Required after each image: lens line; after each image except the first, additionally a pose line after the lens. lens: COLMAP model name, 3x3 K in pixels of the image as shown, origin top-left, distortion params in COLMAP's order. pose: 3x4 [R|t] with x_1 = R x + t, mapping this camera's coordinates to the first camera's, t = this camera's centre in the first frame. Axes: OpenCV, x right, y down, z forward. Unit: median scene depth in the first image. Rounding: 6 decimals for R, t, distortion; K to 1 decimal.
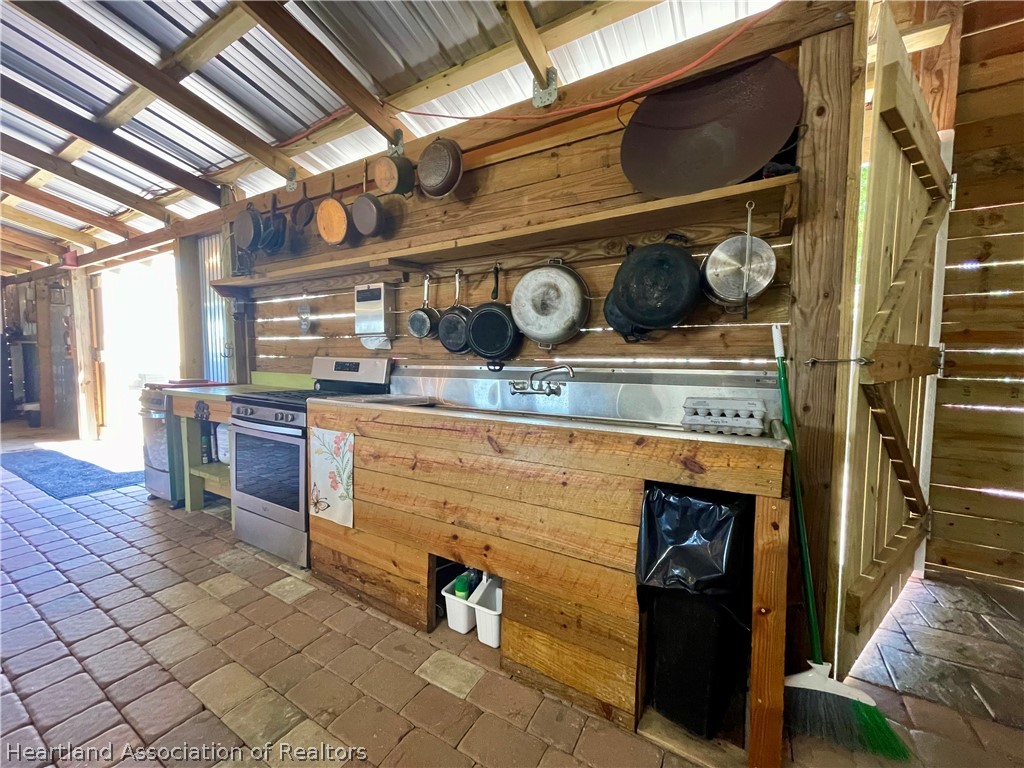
lens RADIAL K [[414.3, 0, 507.7], [0, 414.3, 382.3], [0, 0, 1]] dist [0.002724, 0.000663]
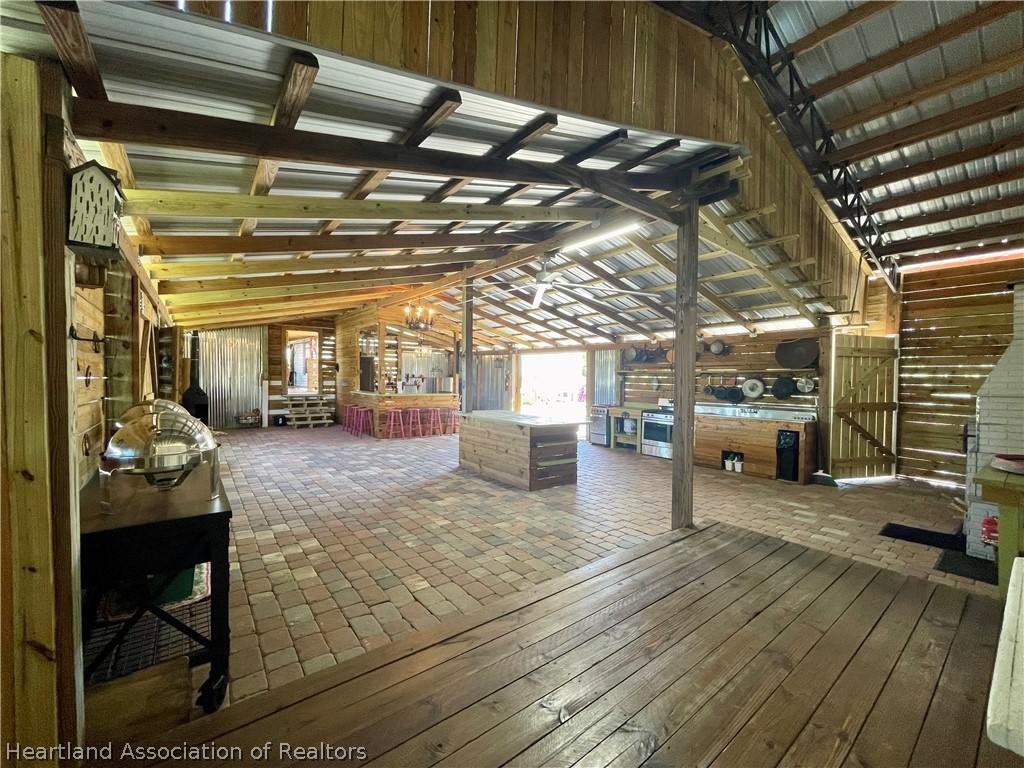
lens RADIAL K [[414.3, 0, 514.8], [0, 414.3, 385.7], [0, 0, 1]] dist [0.002724, 0.000663]
pose [[0.935579, 0.009653, -0.352986, -0.598552], [-0.023458, 0.999117, -0.034853, -0.034172], [0.352338, 0.040888, 0.934979, -3.265279]]
